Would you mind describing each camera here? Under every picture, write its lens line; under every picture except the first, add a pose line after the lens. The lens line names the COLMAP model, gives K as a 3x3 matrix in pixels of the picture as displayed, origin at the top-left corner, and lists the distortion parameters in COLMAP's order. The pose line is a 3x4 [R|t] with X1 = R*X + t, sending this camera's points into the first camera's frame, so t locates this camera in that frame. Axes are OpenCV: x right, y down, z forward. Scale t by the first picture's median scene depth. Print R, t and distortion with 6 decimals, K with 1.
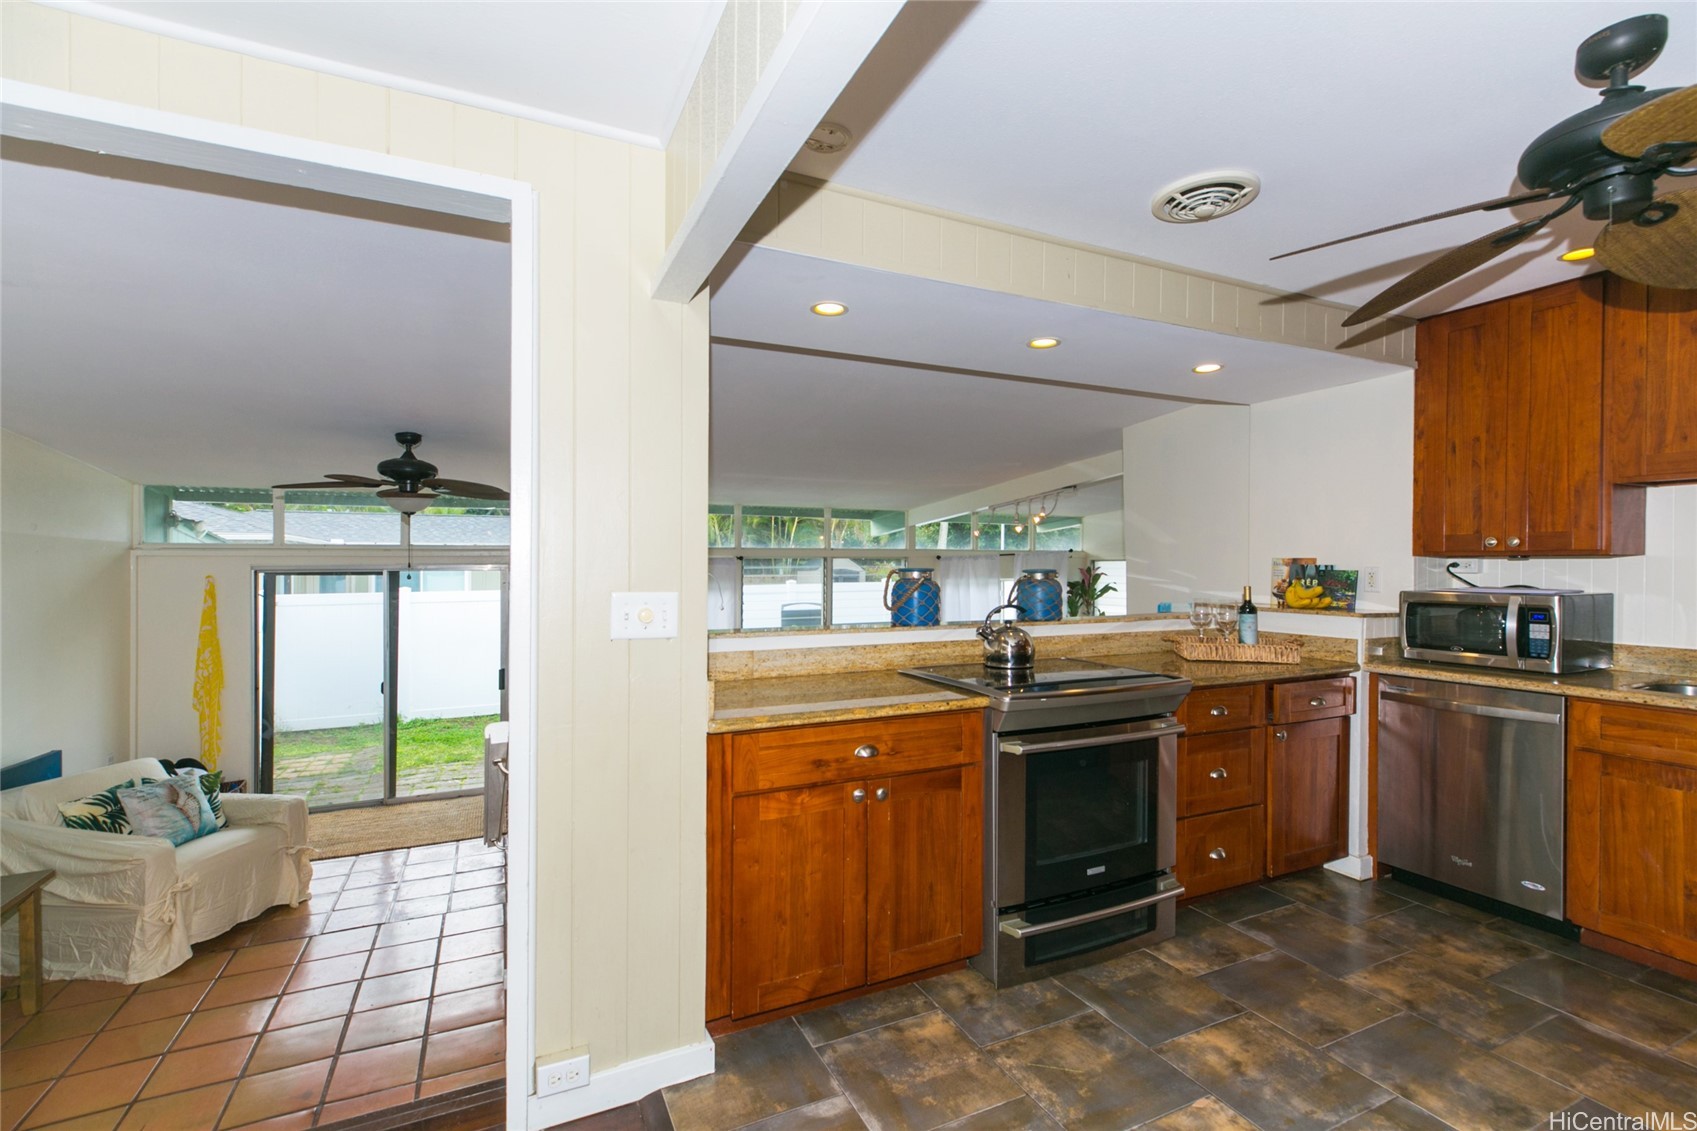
lens RADIAL K [[764.7, 0, 854.3], [0, 764.7, 562.4], [0, 0, 1]] dist [0.009582, -0.006559]
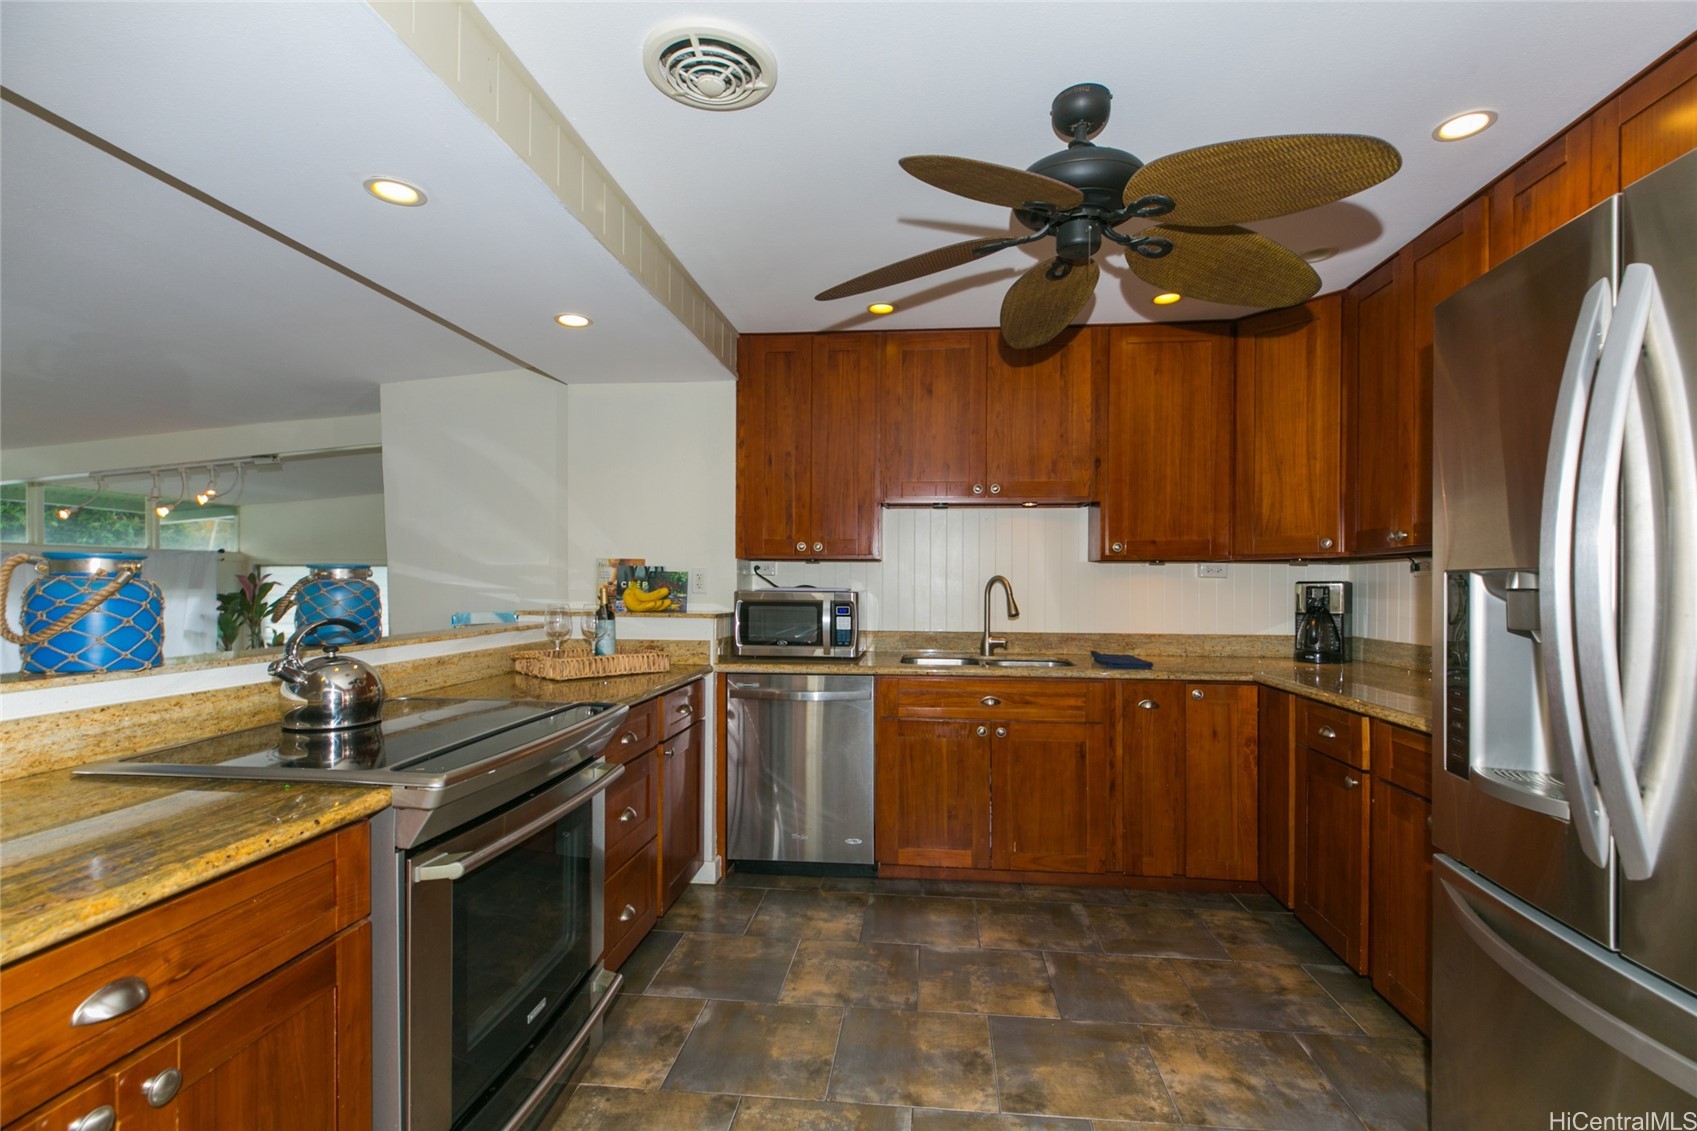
lens RADIAL K [[764.7, 0, 865.5], [0, 764.7, 583.1], [0, 0, 1]] dist [0.009582, -0.006559]
pose [[0.517116, -0.000832, 0.855915, -0.090334], [-0.008273, 0.999948, 0.005970, 0.021182], [-0.855875, -0.010169, 0.517083, 0.353564]]
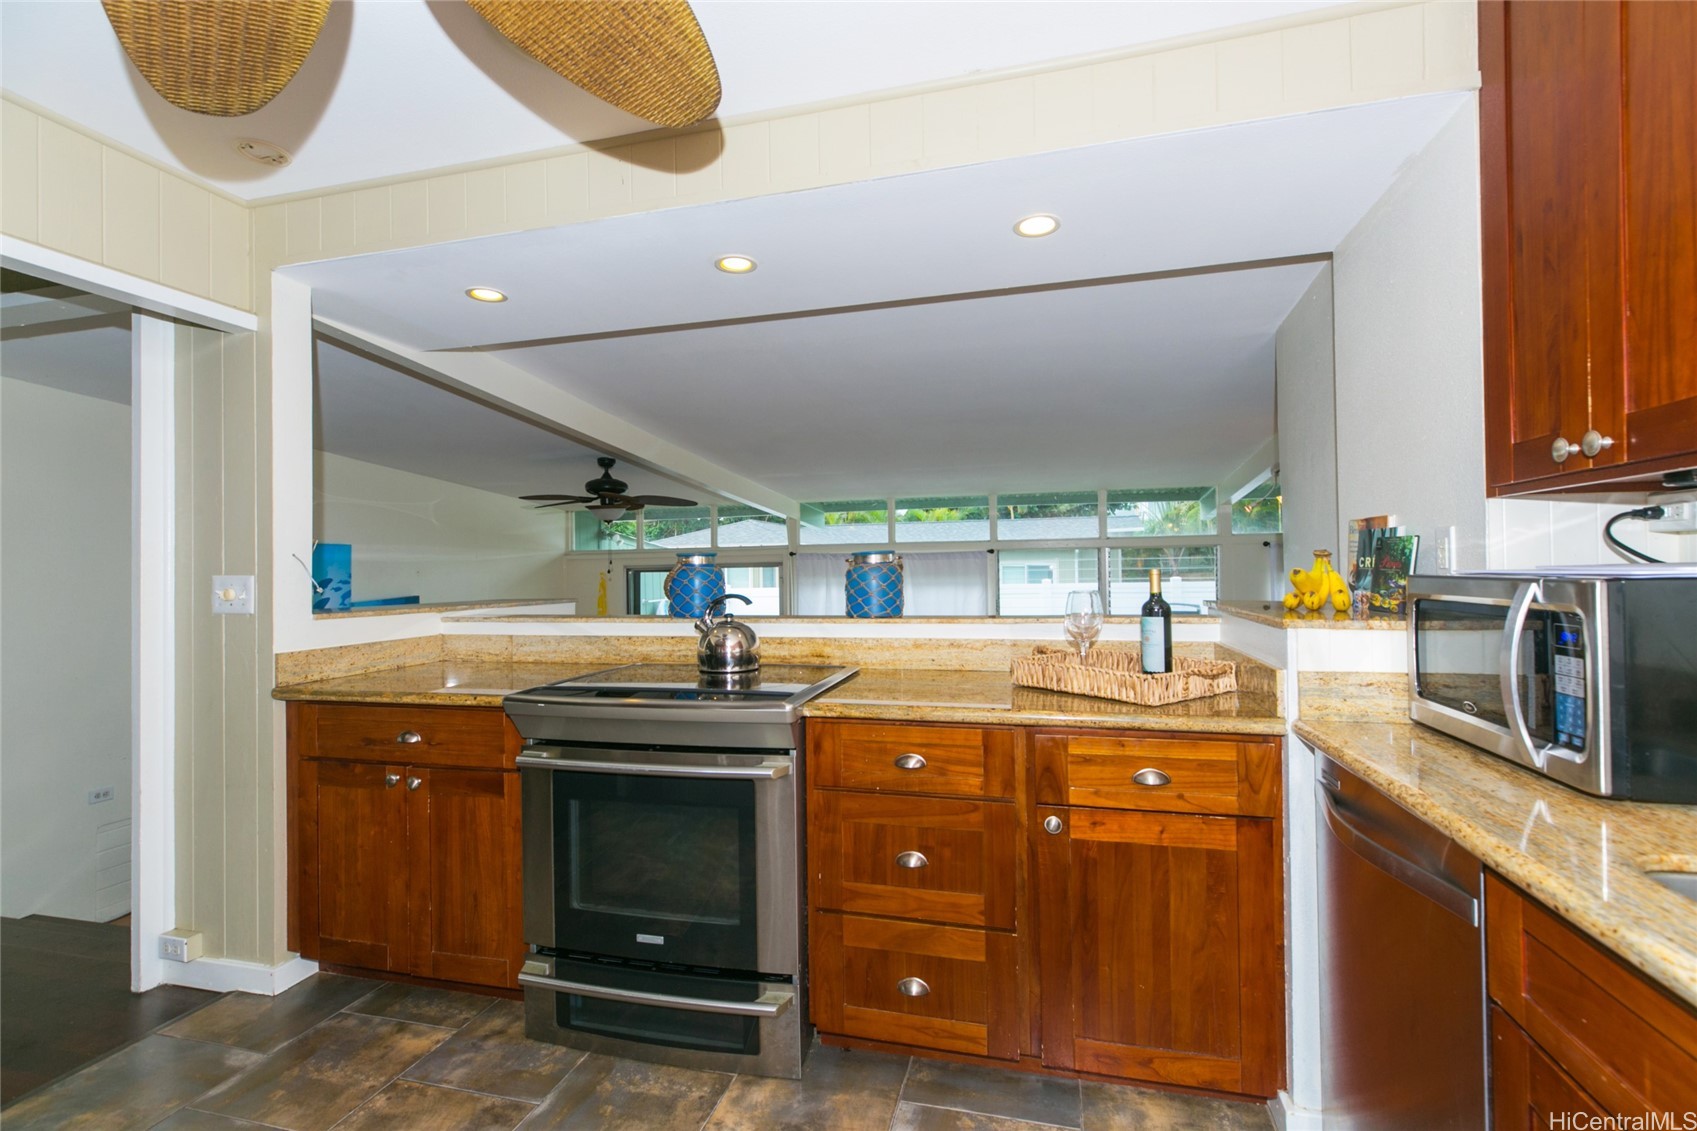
lens RADIAL K [[764.7, 0, 863.8], [0, 764.7, 553.9], [0, 0, 1]] dist [0.009582, -0.006559]
pose [[0.763000, -0.025102, -0.645911, 0.836804], [0.018413, 0.999684, -0.017100, 0.028545], [0.646136, 0.001154, 0.763222, 0.469348]]
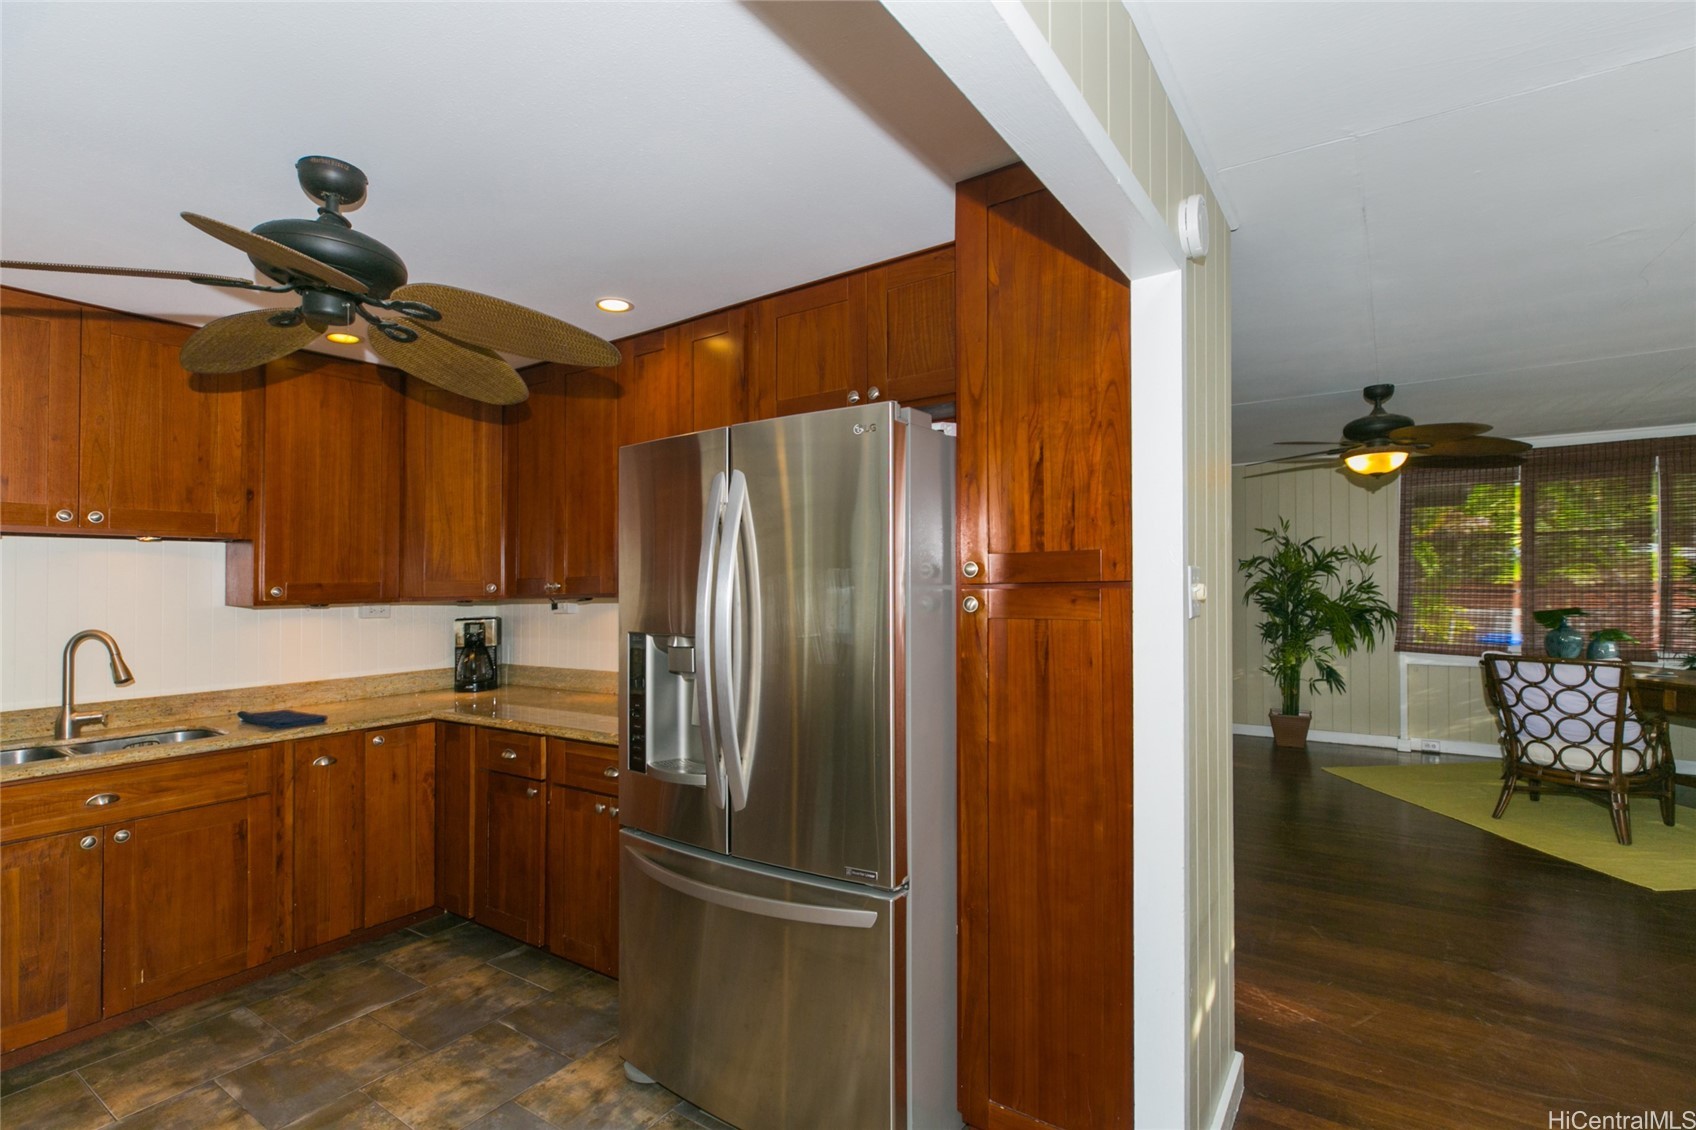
lens RADIAL K [[797.2, 0, 872.6], [0, 797.2, 573.4], [0, 0, 1]] dist [0.010725, -0.002997]
pose [[-0.523558, 0.011038, 0.851919, -0.223043], [-0.000210, 0.999914, -0.013085, -0.028853], [-0.851990, -0.007029, -0.523511, 0.478794]]
